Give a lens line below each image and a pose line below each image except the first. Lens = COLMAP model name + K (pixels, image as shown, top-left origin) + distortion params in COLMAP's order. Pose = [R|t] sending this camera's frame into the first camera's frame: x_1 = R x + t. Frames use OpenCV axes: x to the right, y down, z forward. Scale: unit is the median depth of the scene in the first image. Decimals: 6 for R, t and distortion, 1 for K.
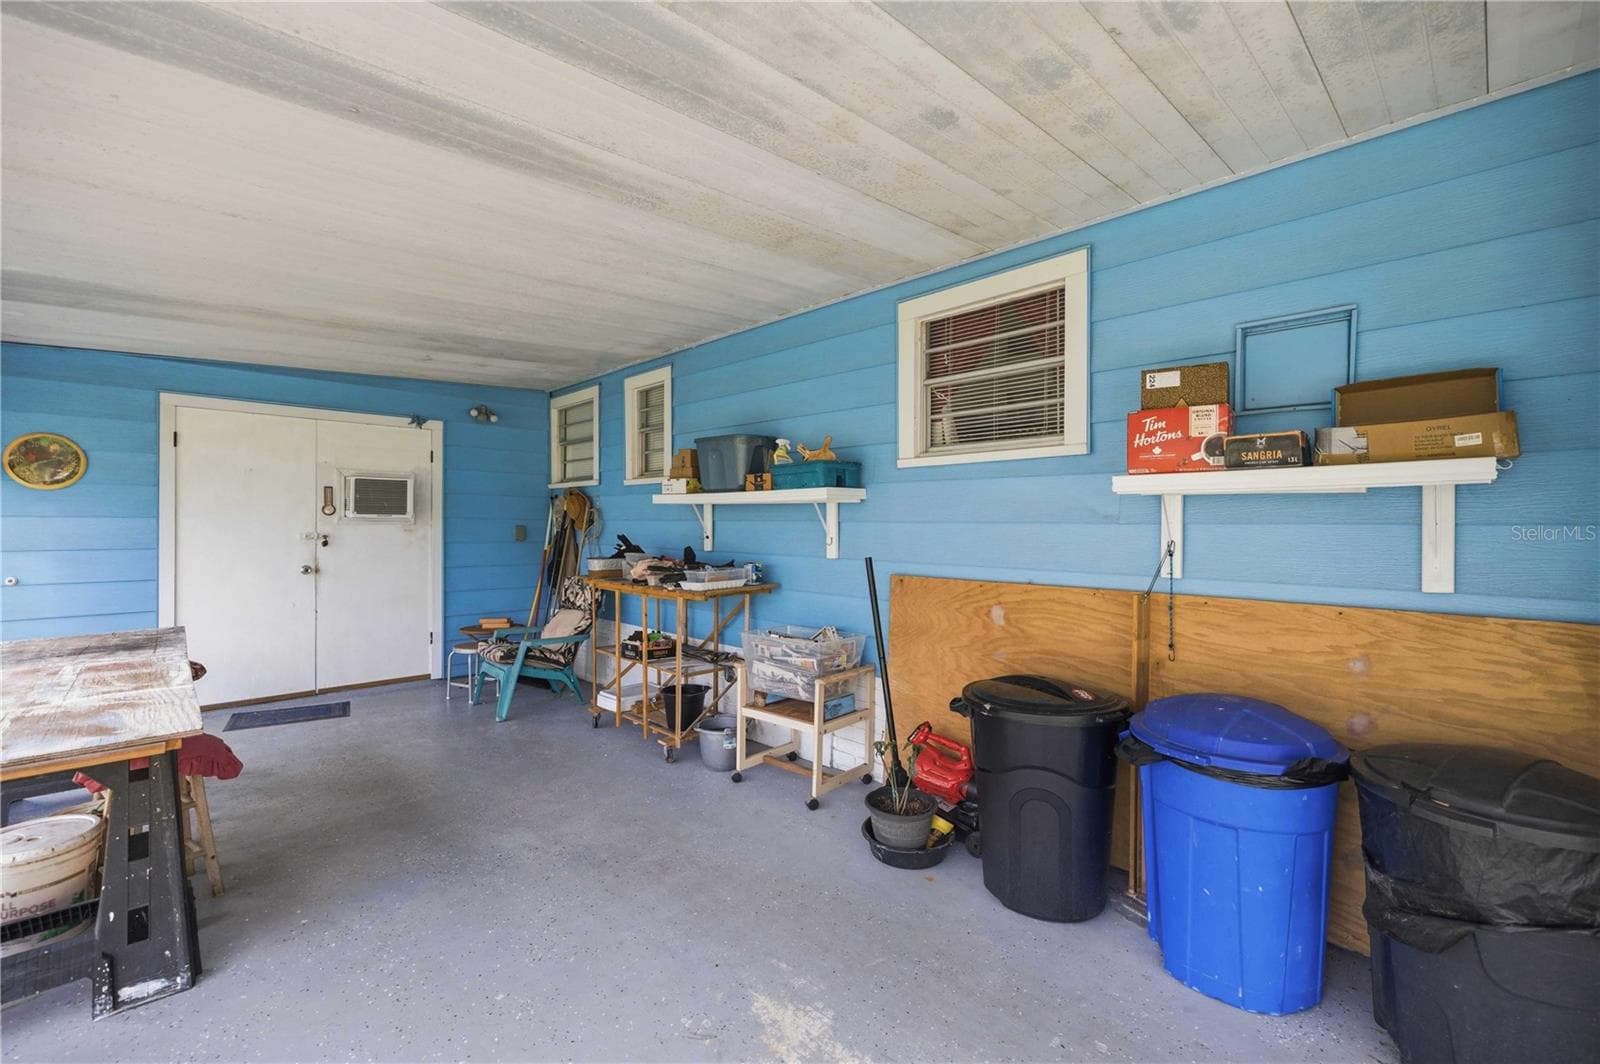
lens RADIAL K [[679.1, 0, 805.9], [0, 679.1, 521.8], [0, 0, 1]] dist [-0.001081, 0.000110]
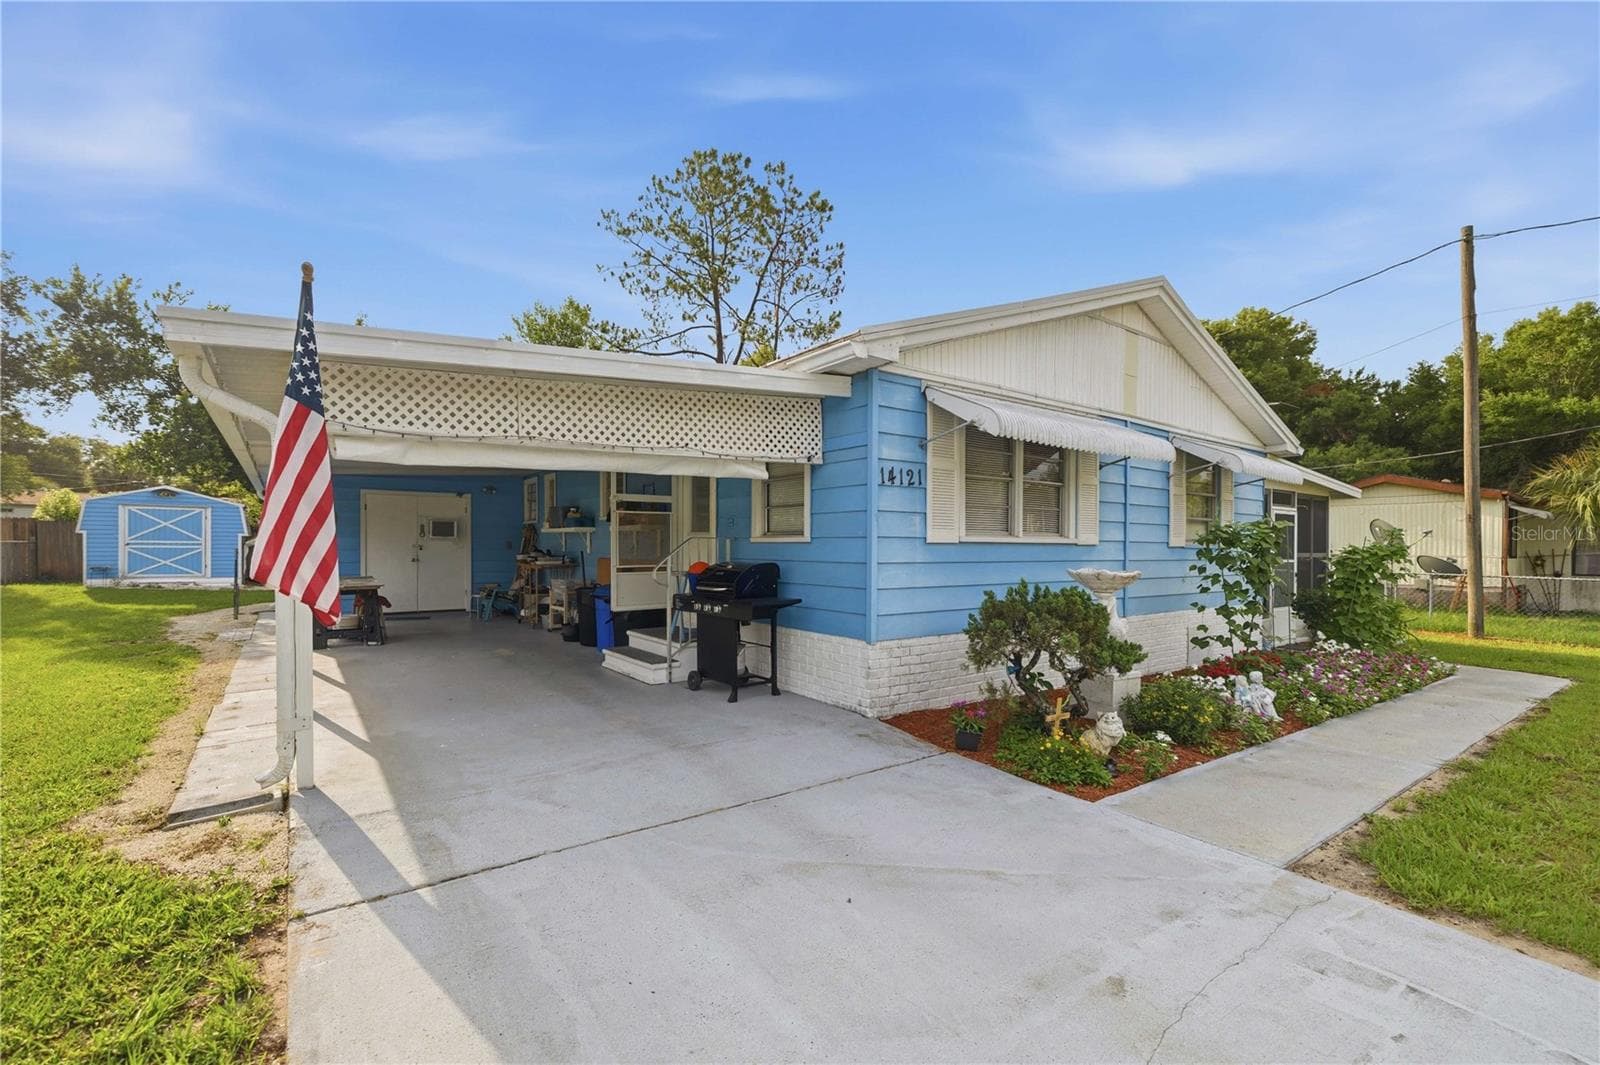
lens RADIAL K [[679.1, 0, 795.3], [0, 679.1, 544.3], [0, 0, 1]] dist [-0.001081, 0.000110]
pose [[0.989863, 0.001373, -0.142021, 0.873736], [-0.001369, 0.999999, 0.000121, 0.013331], [0.142021, 0.000075, 0.989864, -1.096243]]
